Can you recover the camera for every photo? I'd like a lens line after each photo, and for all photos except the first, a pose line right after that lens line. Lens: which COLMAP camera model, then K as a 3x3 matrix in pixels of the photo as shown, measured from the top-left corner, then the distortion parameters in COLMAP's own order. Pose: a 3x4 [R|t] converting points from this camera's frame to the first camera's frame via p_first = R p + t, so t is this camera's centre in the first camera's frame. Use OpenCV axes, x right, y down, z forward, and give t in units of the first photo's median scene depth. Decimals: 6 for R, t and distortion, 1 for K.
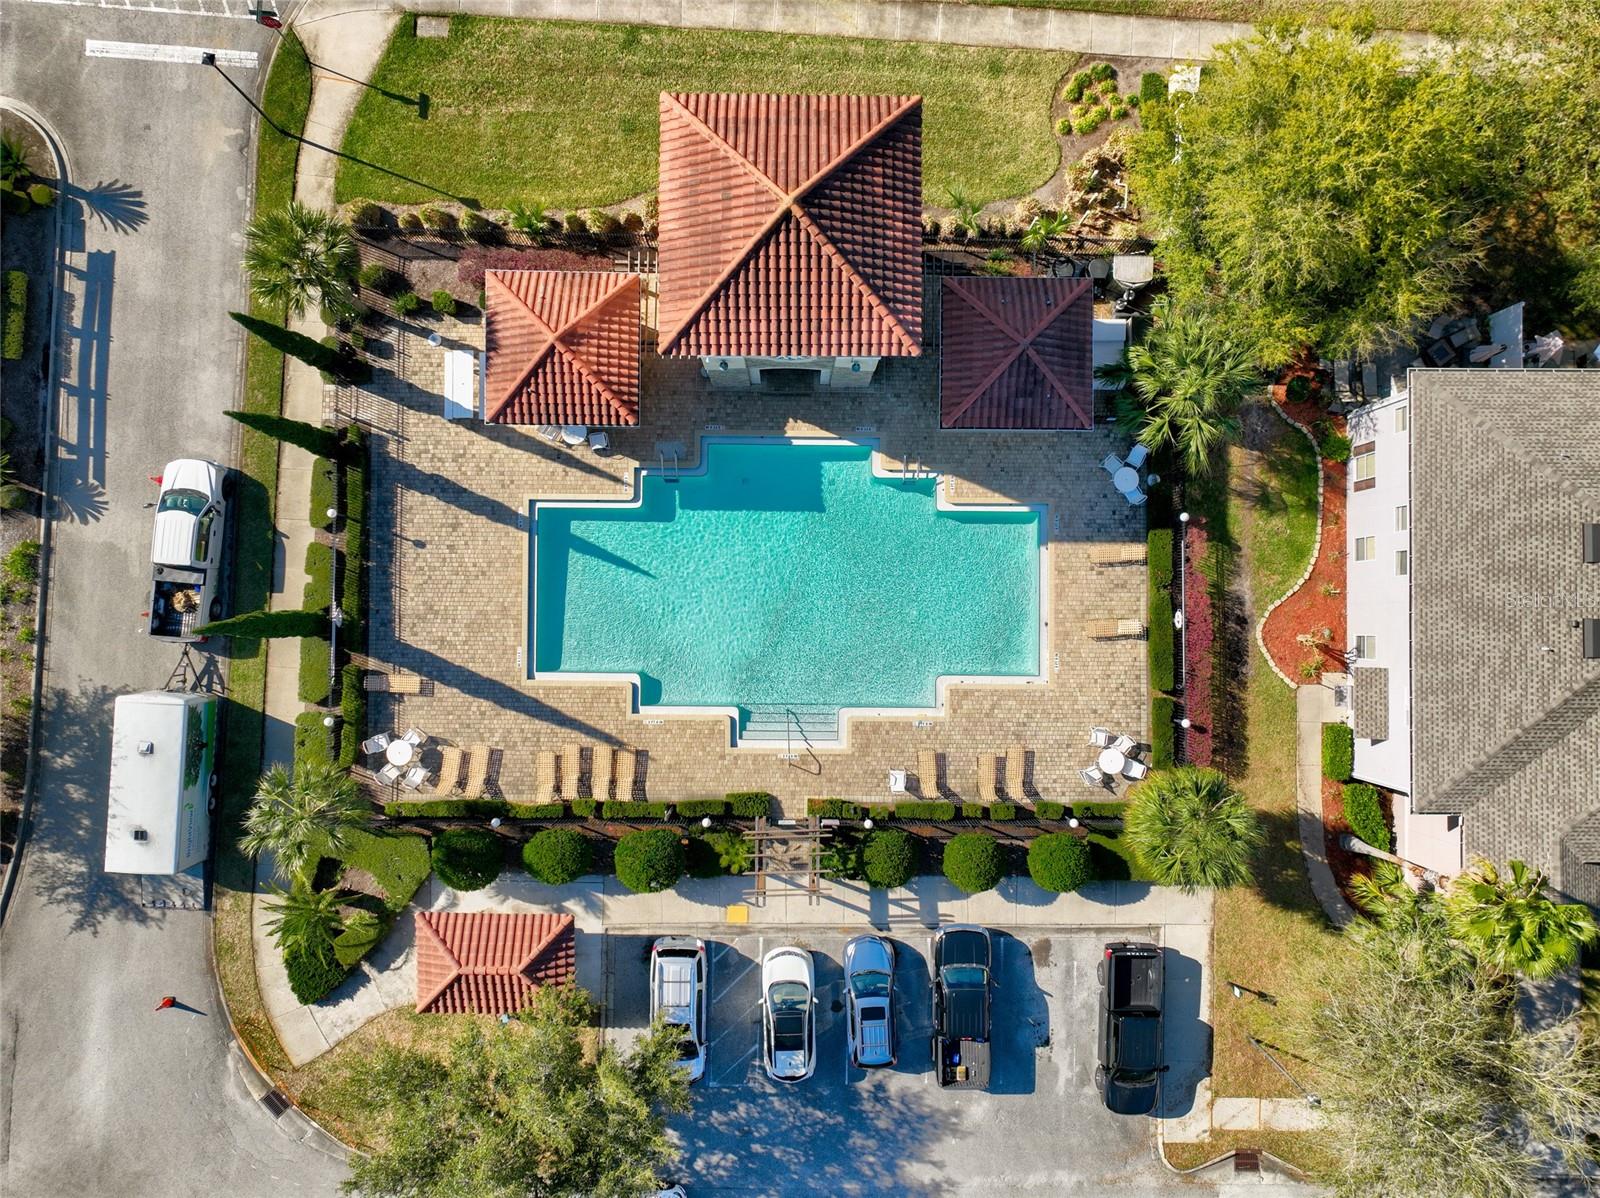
lens RADIAL K [[1118.1, 0, 800.1], [0, 1118.1, 602.8], [0, 0, 1]] dist [0.010986, 0.009301]
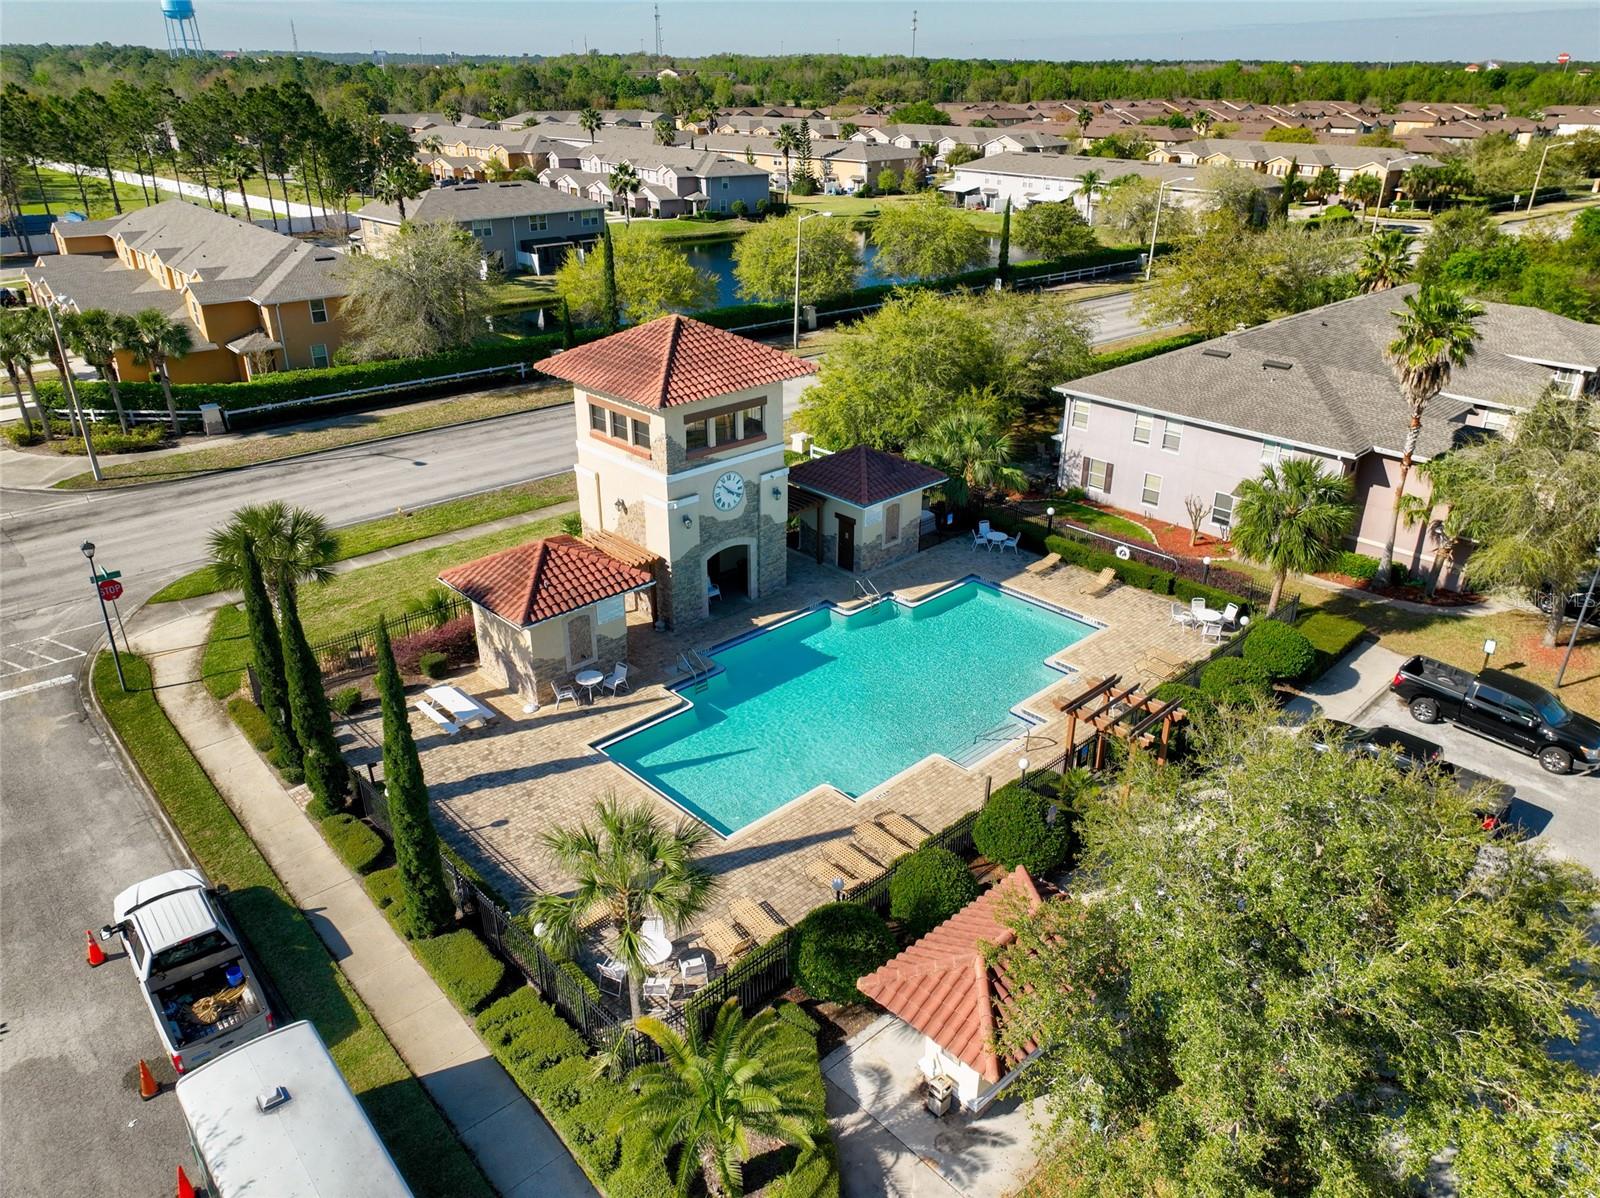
lens RADIAL K [[1118.1, 0, 807.5], [0, 1118.1, 598.0], [0, 0, 1]] dist [0.010986, 0.009301]
pose [[0.715497, -0.305043, 0.628500, -0.620472], [0.698456, 0.331542, -0.634223, 0.524392], [-0.014909, 0.892765, 0.450276, 0.516407]]
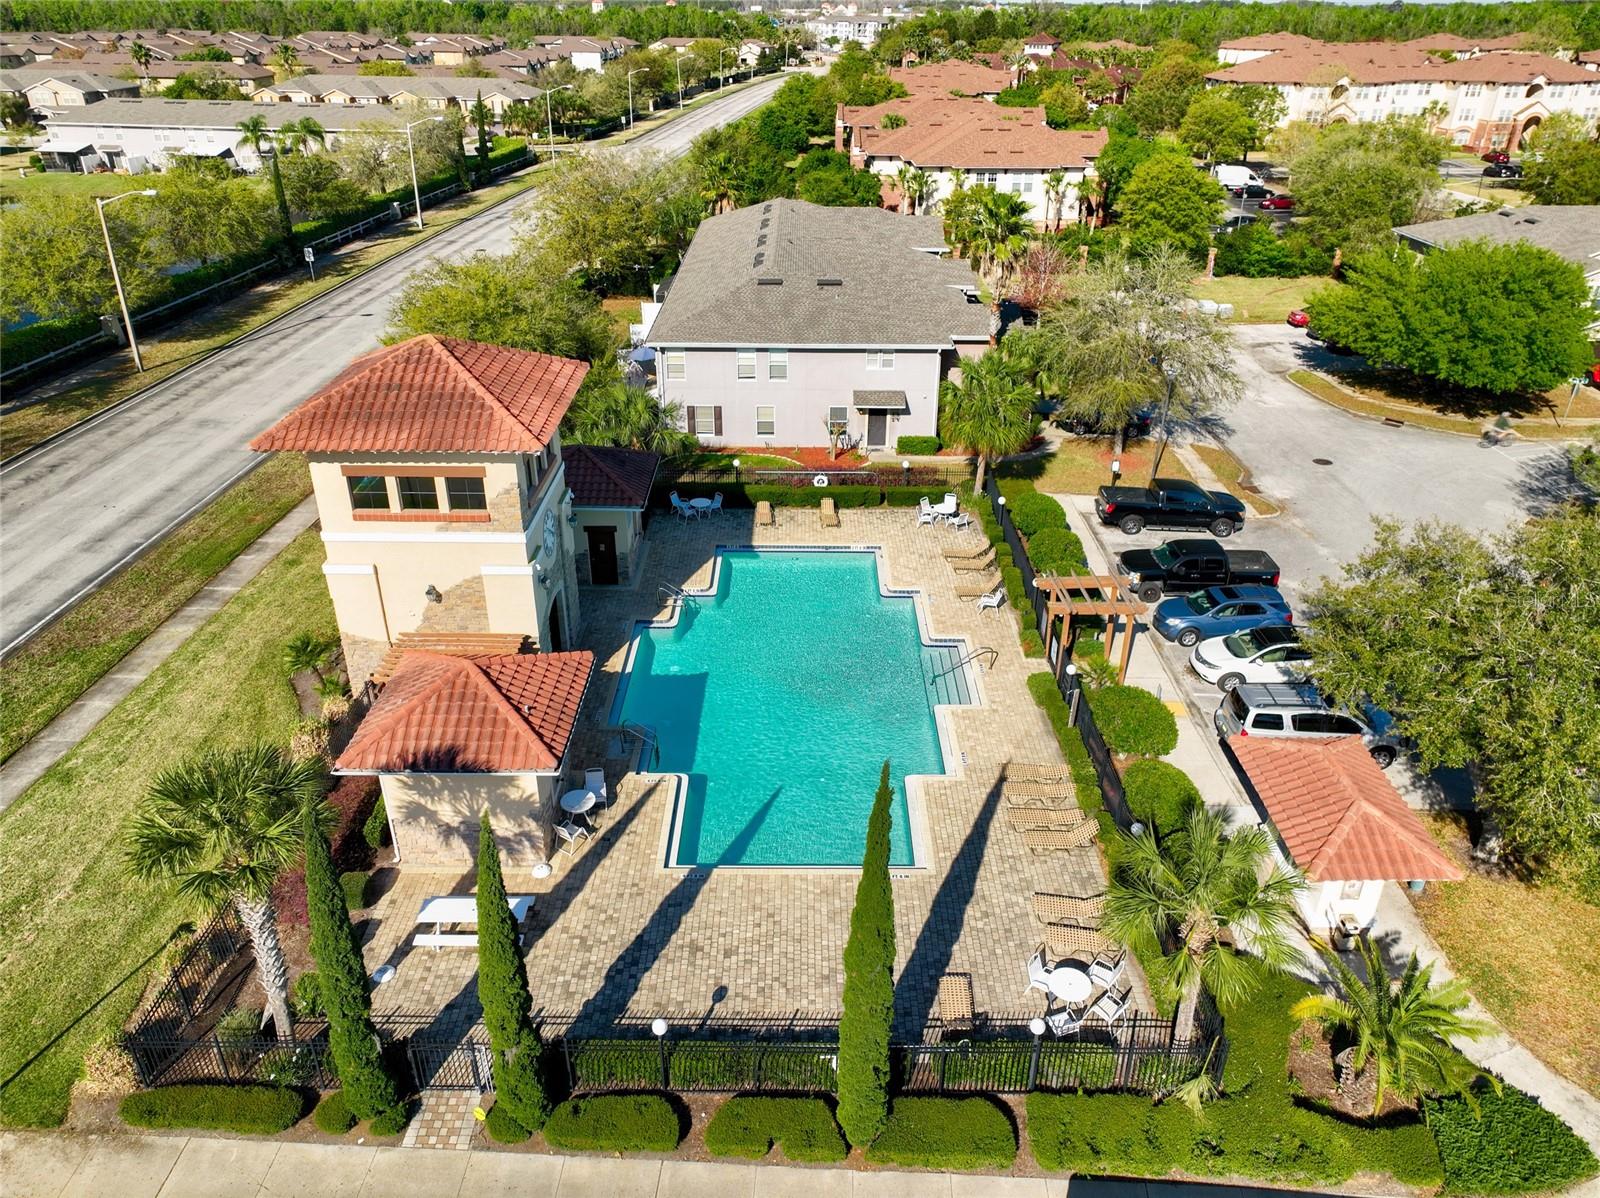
lens RADIAL K [[1118.1, 0, 800.2], [0, 1118.1, 603.2], [0, 0, 1]] dist [0.010986, 0.009301]
pose [[-0.003835, -0.481895, 0.876221, -0.763151], [0.999584, 0.023185, 0.017126, -0.024525], [-0.028569, 0.875922, 0.481606, 0.525315]]
